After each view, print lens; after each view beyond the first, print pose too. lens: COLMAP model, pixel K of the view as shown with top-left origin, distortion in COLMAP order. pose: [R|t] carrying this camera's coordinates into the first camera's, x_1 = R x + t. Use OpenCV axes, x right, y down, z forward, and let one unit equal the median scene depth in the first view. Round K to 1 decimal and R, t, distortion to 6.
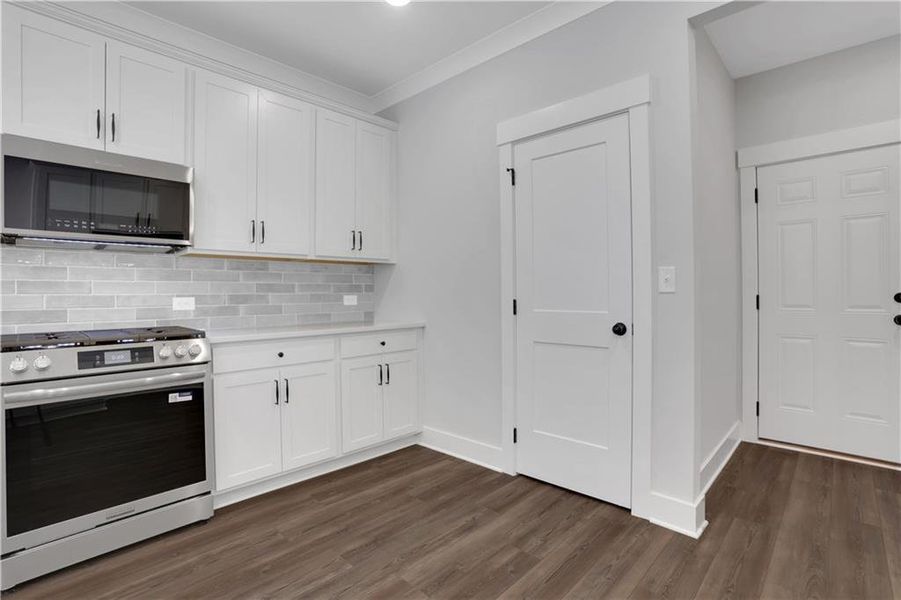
lens RADIAL K [[427.2, 0, 448.9], [0, 427.2, 294.8], [0, 0, 1]] dist [-0.074853, 0.032040]
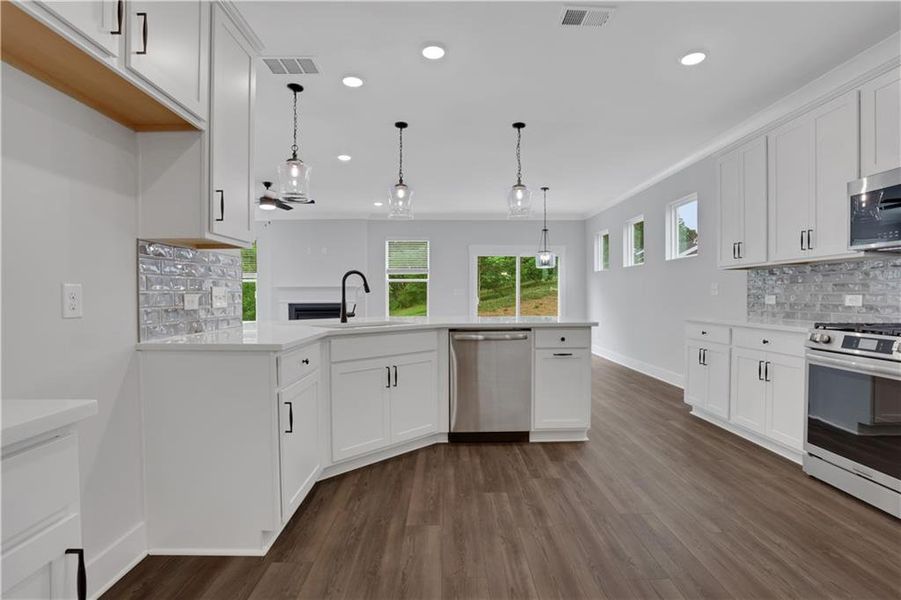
lens RADIAL K [[432.1, 0, 451.4], [0, 432.1, 305.0], [0, 0, 1]] dist [-0.076008, 0.032997]
pose [[-0.715663, 0.023150, -0.698062, 0.697181], [0.003974, 0.999569, 0.029074, -0.003522], [0.698434, 0.018033, -0.715447, 0.765310]]
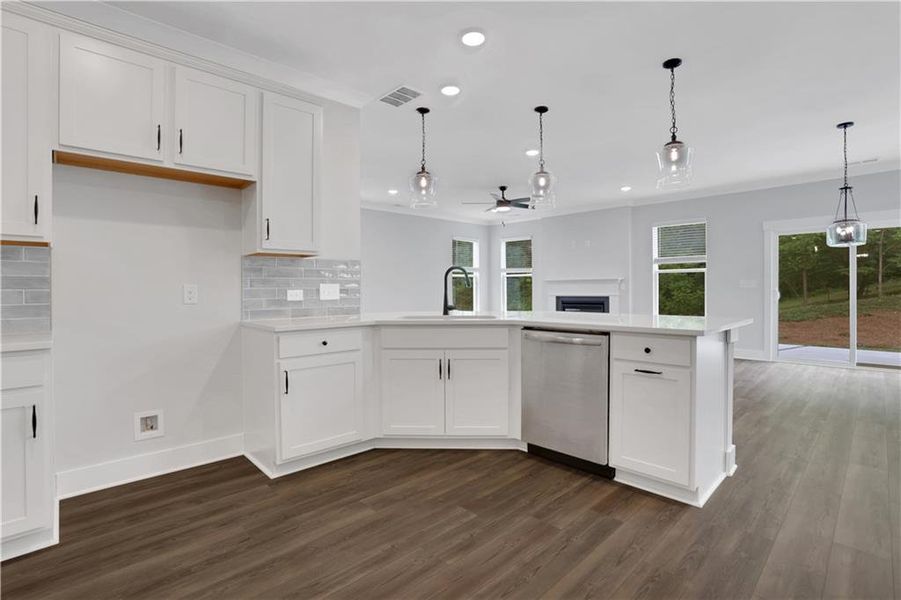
lens RADIAL K [[427.2, 0, 448.9], [0, 427.2, 294.8], [0, 0, 1]] dist [-0.074853, 0.032040]
pose [[-0.998462, 0.011094, 0.054326, -0.094772], [0.011990, 0.999797, 0.016181, -0.002189], [-0.054135, 0.016808, -0.998392, 1.009891]]
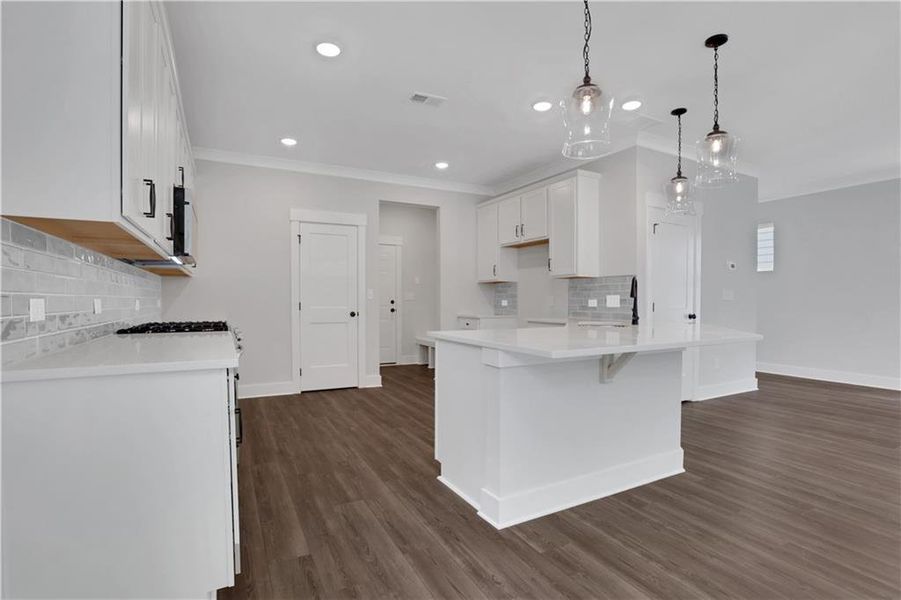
lens RADIAL K [[432.1, 0, 451.4], [0, 432.1, 305.0], [0, 0, 1]] dist [-0.076008, 0.032997]
pose [[0.312653, -0.002635, 0.949864, -1.658914], [-0.000629, 0.999995, 0.002981, 0.017956], [-0.949867, -0.001529, 0.312650, -0.300863]]
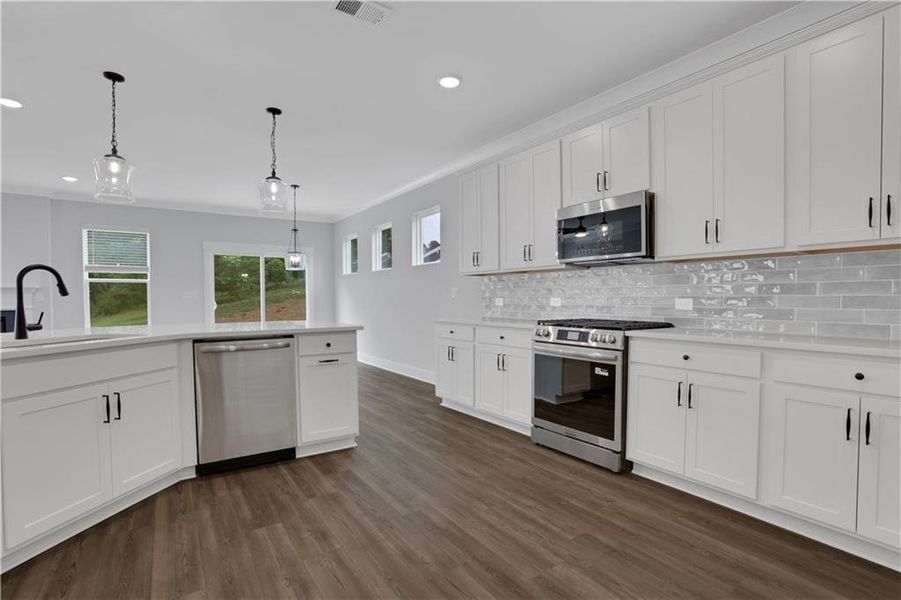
lens RADIAL K [[428.6, 0, 449.7], [0, 428.6, 312.3], [0, 0, 1]] dist [-0.082034, 0.035125]
pose [[-0.209730, 0.039756, -0.976951, 0.668418], [0.001051, 0.999182, 0.040435, -0.003695], [0.977759, 0.007454, -0.209600, 0.664357]]
